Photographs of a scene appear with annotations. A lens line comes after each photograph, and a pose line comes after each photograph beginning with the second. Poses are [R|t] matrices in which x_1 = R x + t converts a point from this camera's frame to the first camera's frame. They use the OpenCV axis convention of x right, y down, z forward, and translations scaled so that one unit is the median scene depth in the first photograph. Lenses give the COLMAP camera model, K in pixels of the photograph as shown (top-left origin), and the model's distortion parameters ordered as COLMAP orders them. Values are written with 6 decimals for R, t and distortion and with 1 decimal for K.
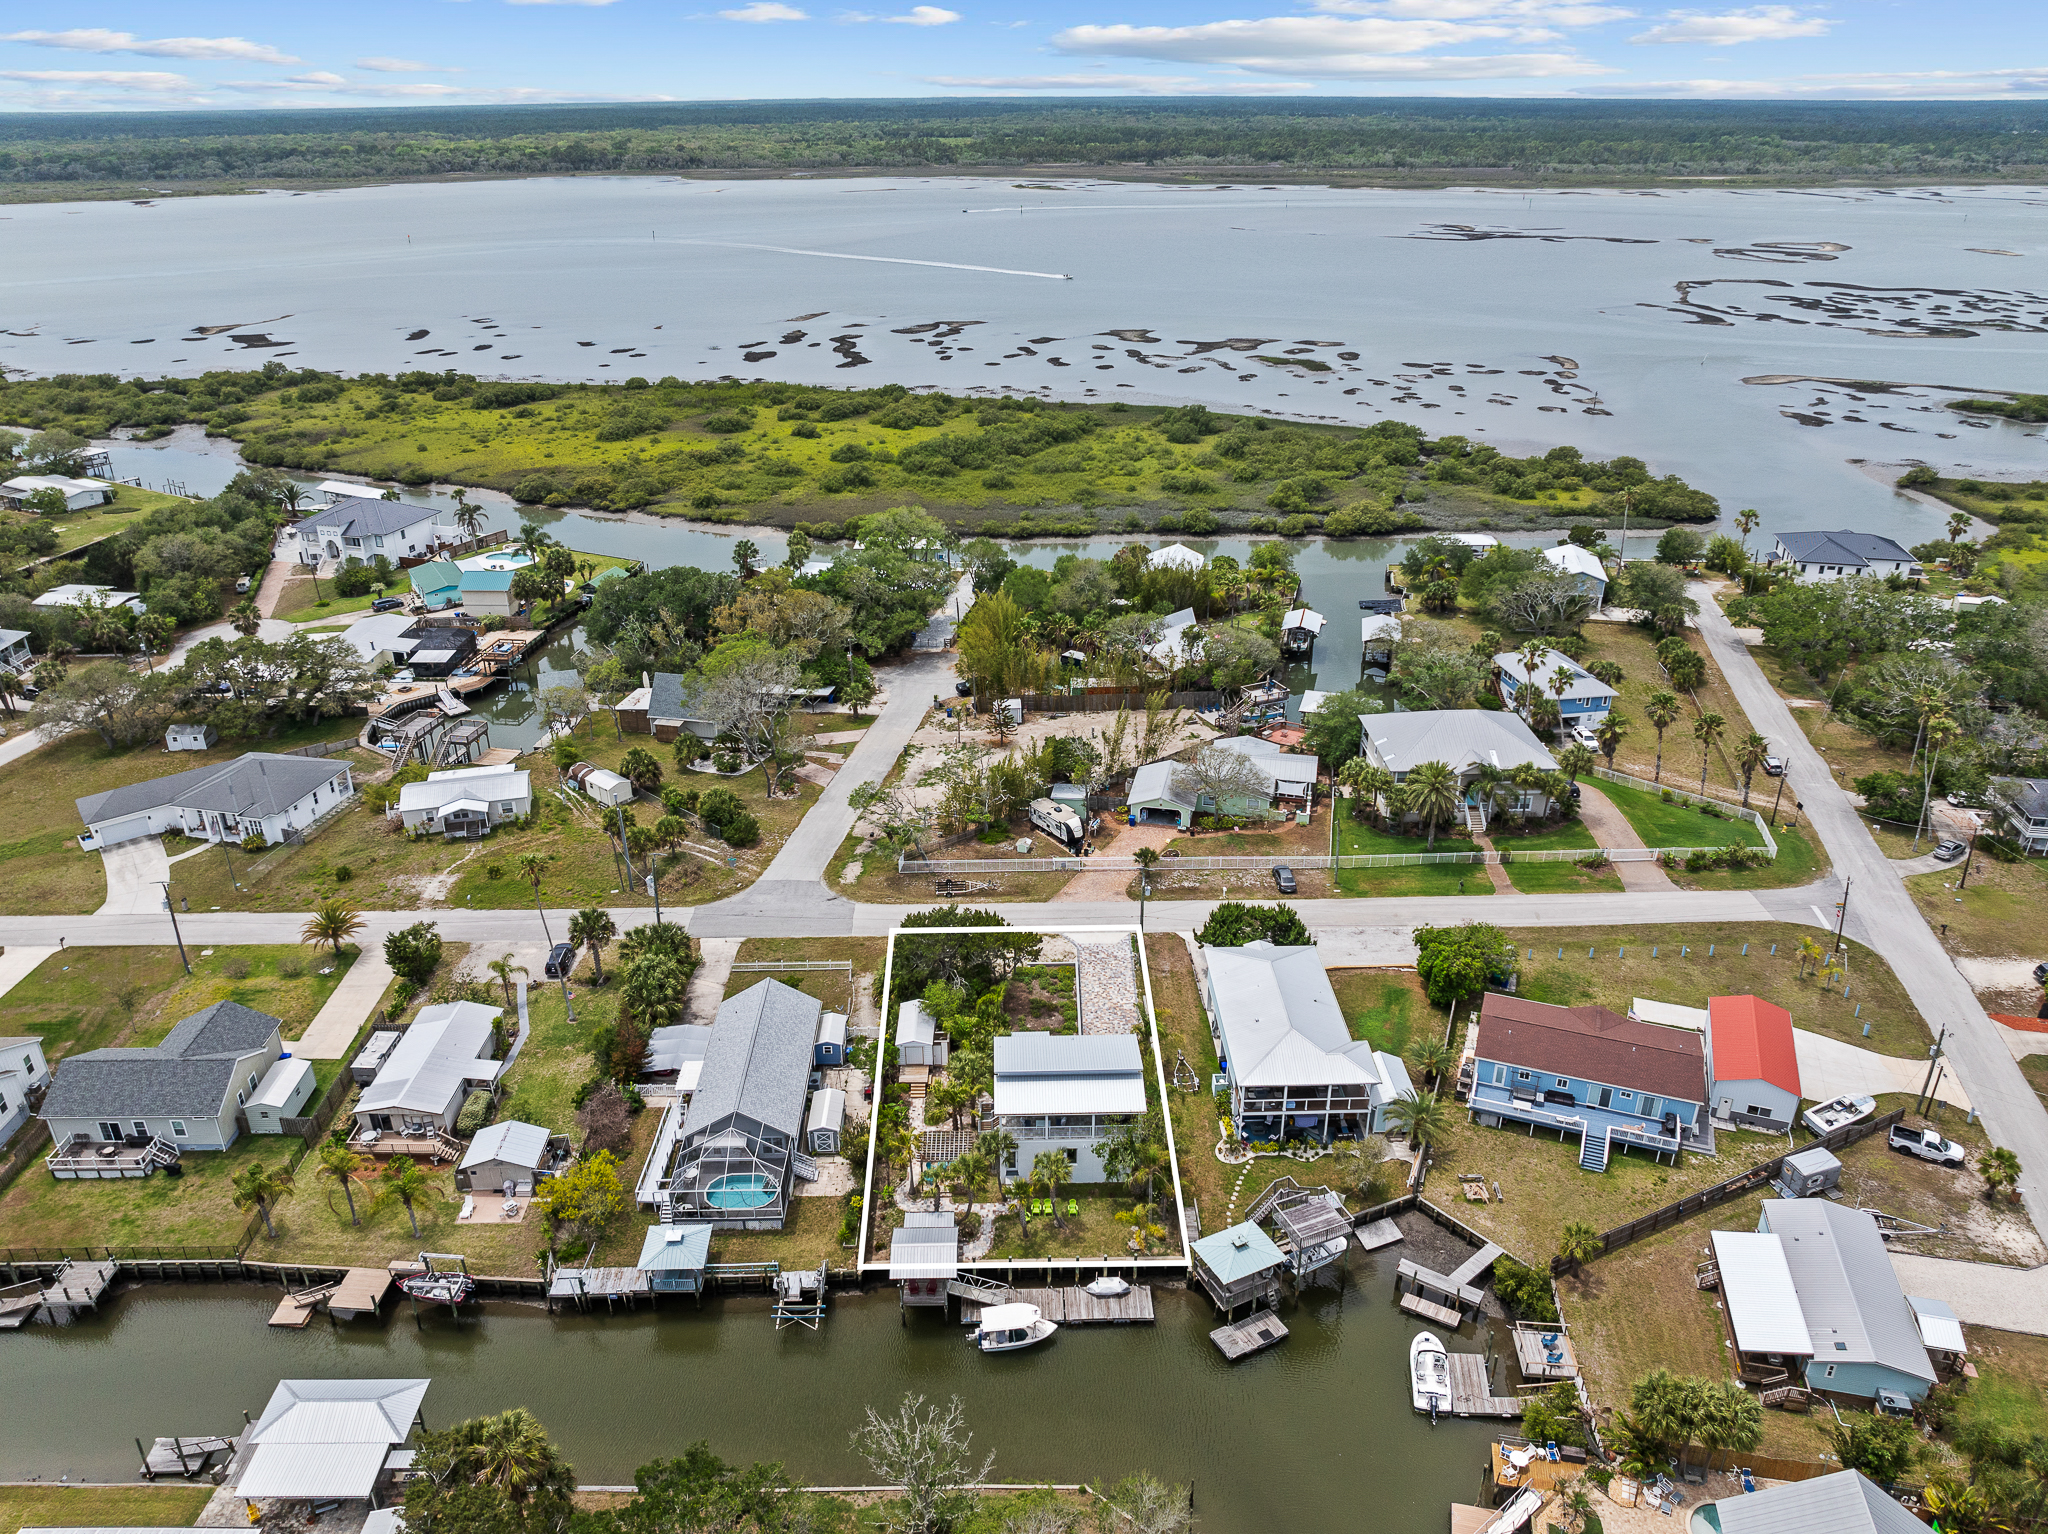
lens RADIAL K [[1436.5, 0, 1024.0], [0, 1436.5, 767.0], [0, 0, 1]] dist [-0.040037, -0.000116]
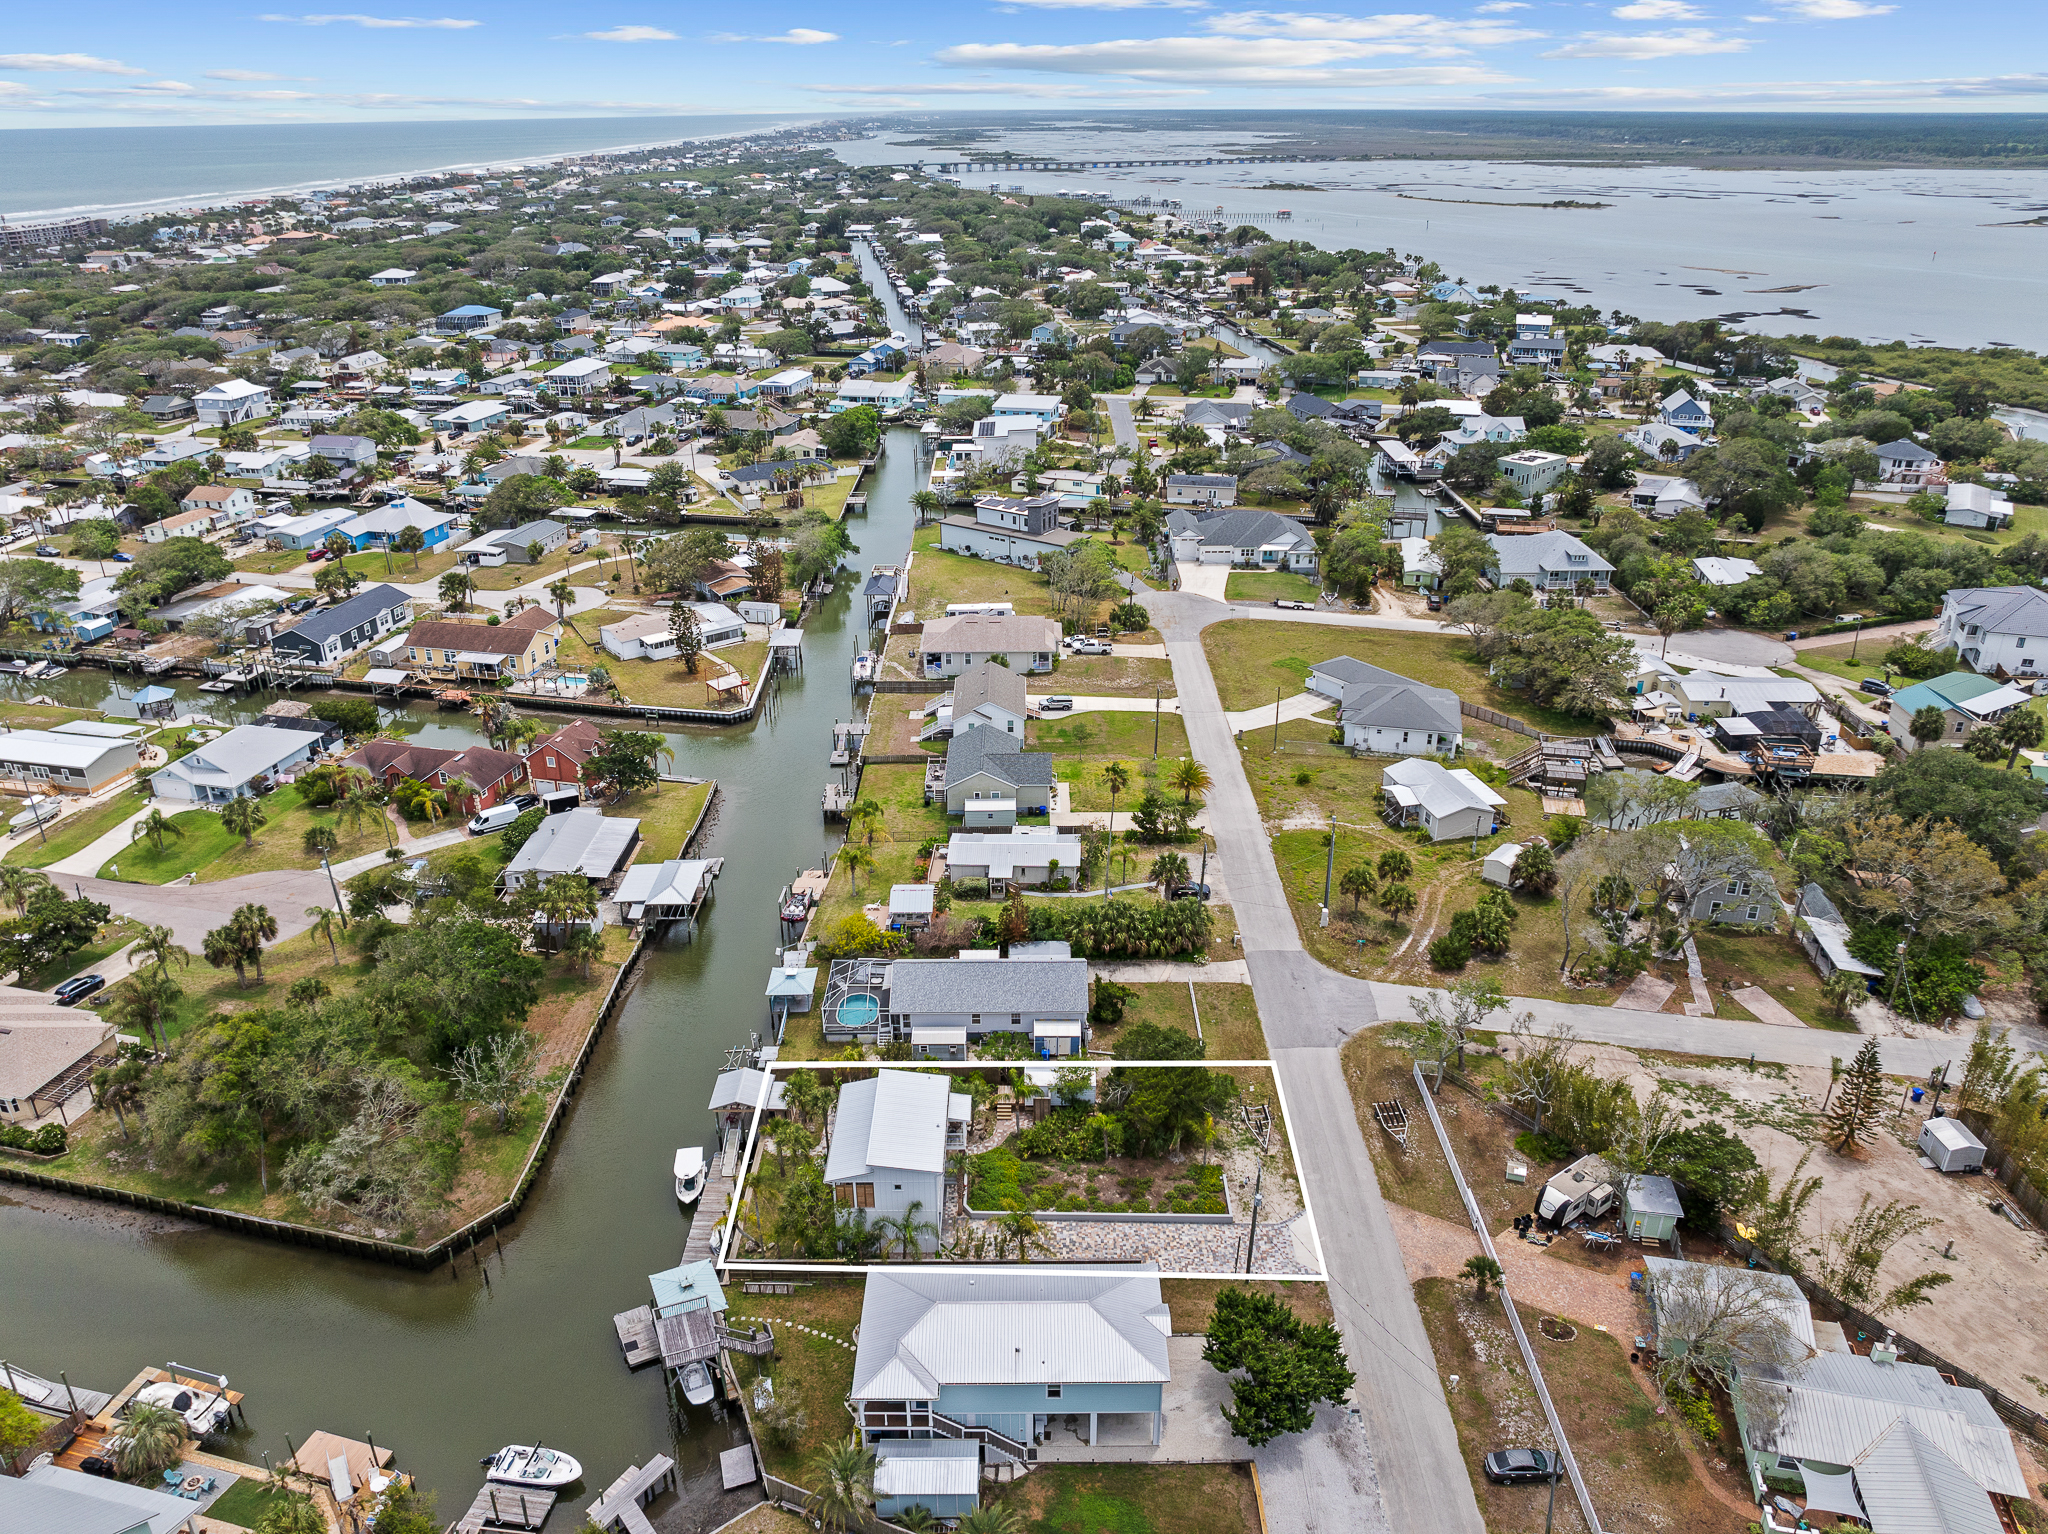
lens RADIAL K [[1421.9, 0, 1022.5], [0, 1421.9, 792.7], [0, 0, 1]] dist [-0.035231, 0.002656]
pose [[-0.021416, 0.441134, -0.897186, 0.499484], [-0.420521, 0.810173, 0.408389, -0.255175], [0.907030, 0.386031, 0.168155, 0.515229]]
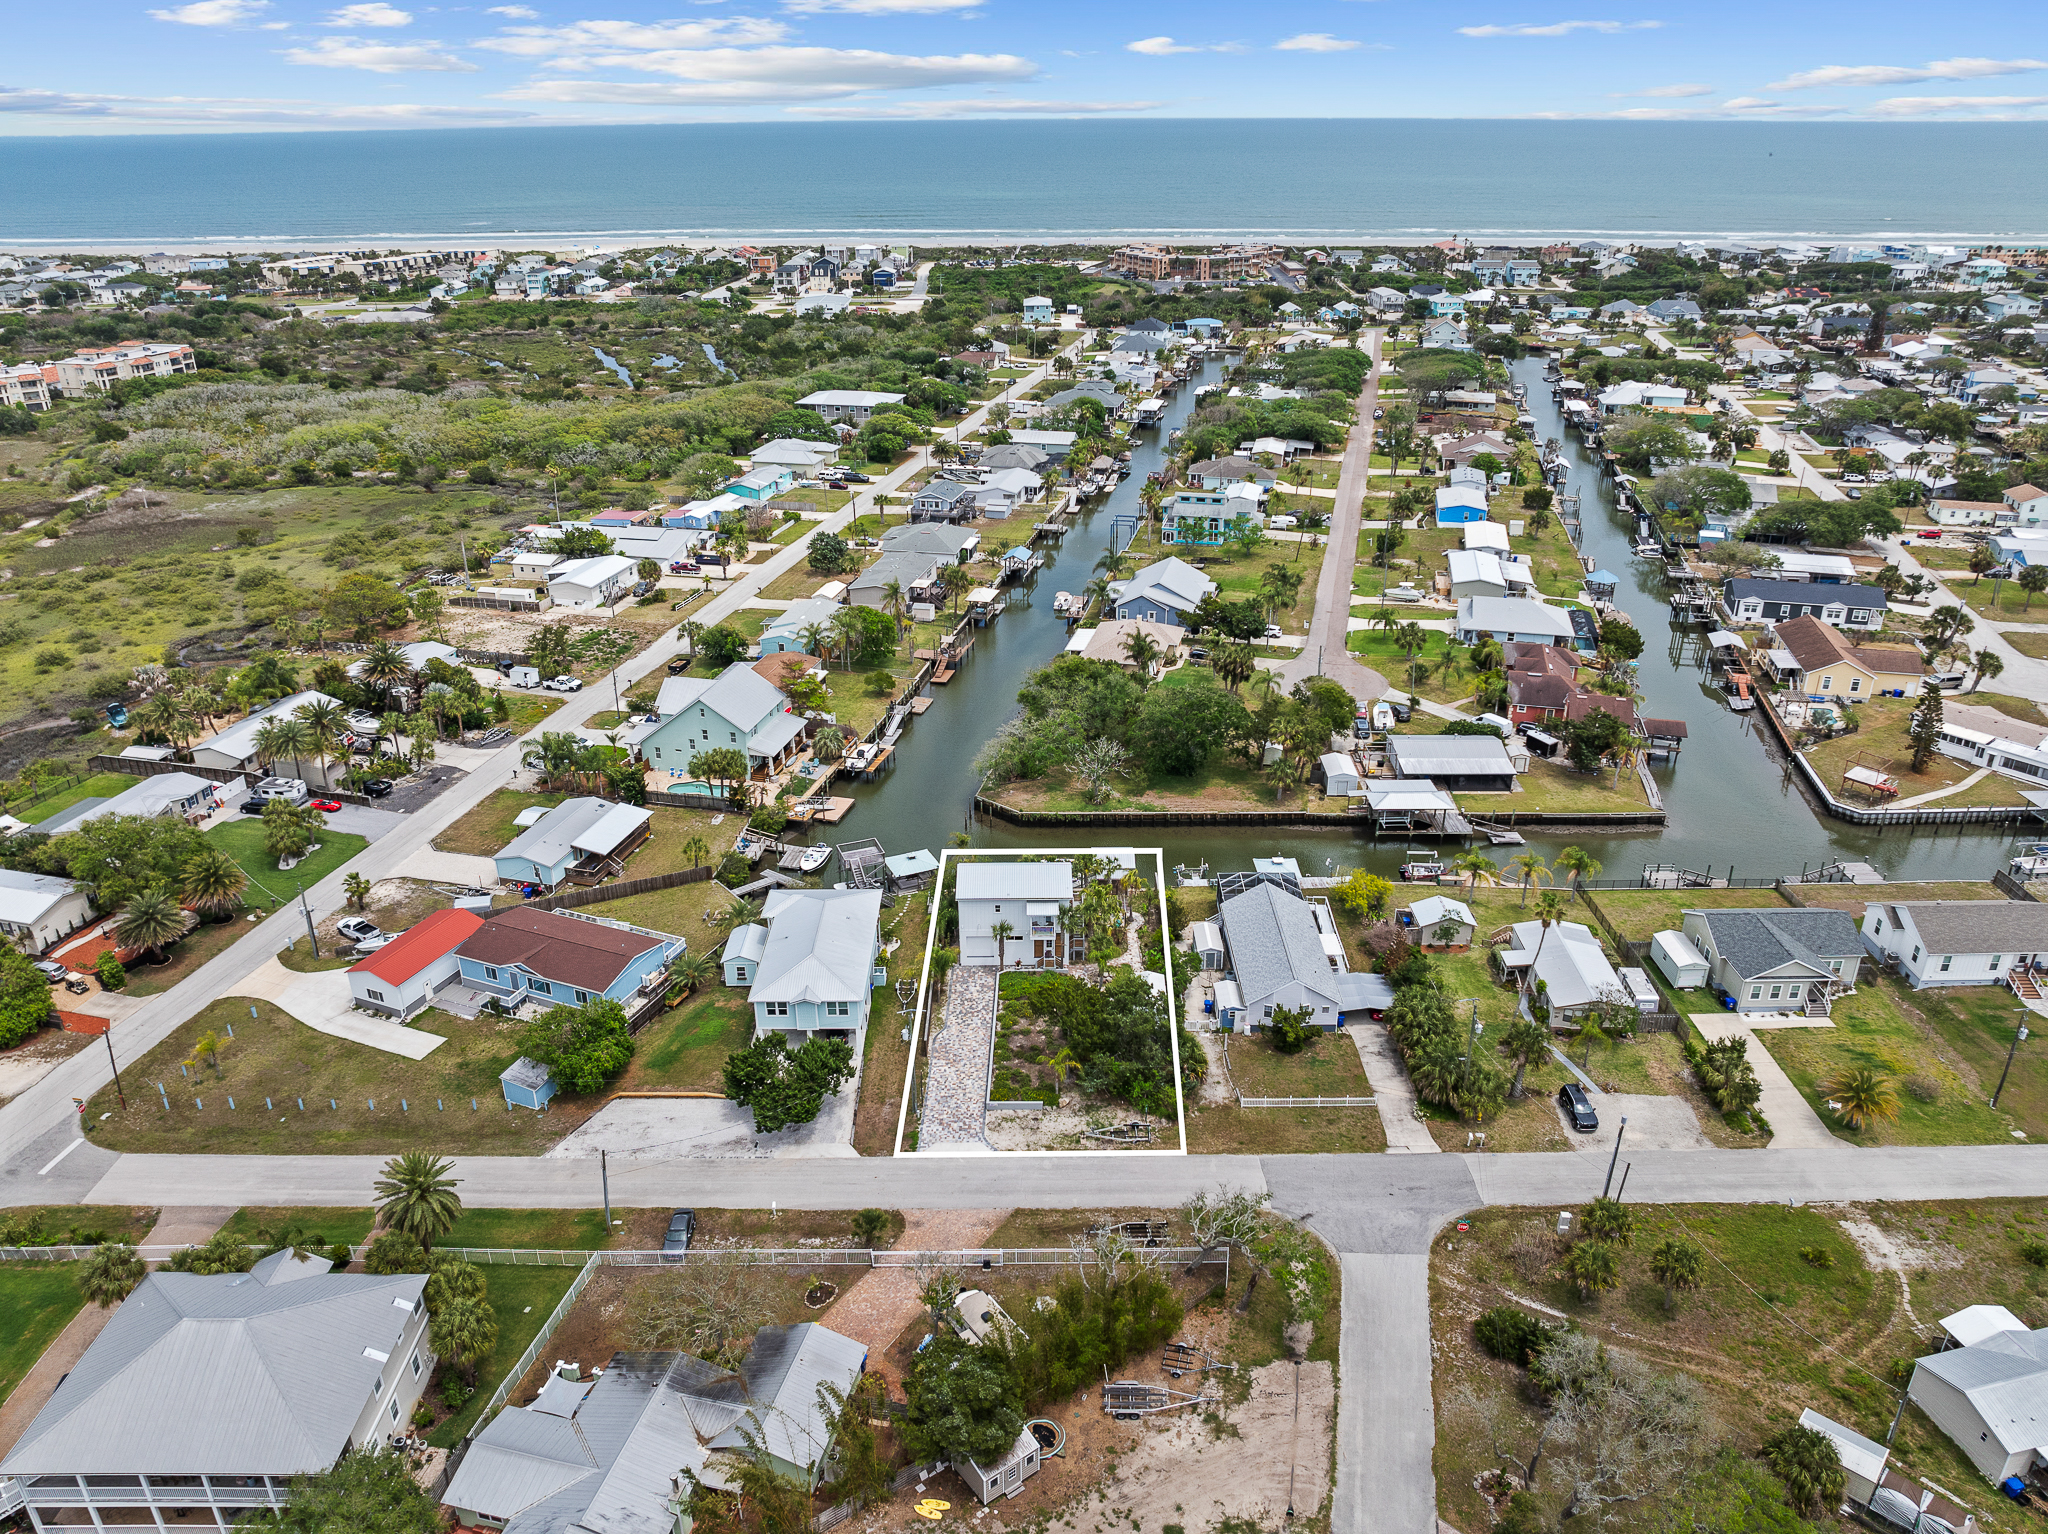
lens RADIAL K [[1436.5, 0, 1024.0], [0, 1436.5, 767.0], [0, 0, 1]] dist [-0.040037, -0.000116]
pose [[-0.999714, 0.002248, 0.023813, -0.005996], [0.019706, 0.641720, 0.766686, -0.520776], [-0.013558, 0.766936, -0.641581, 1.085777]]
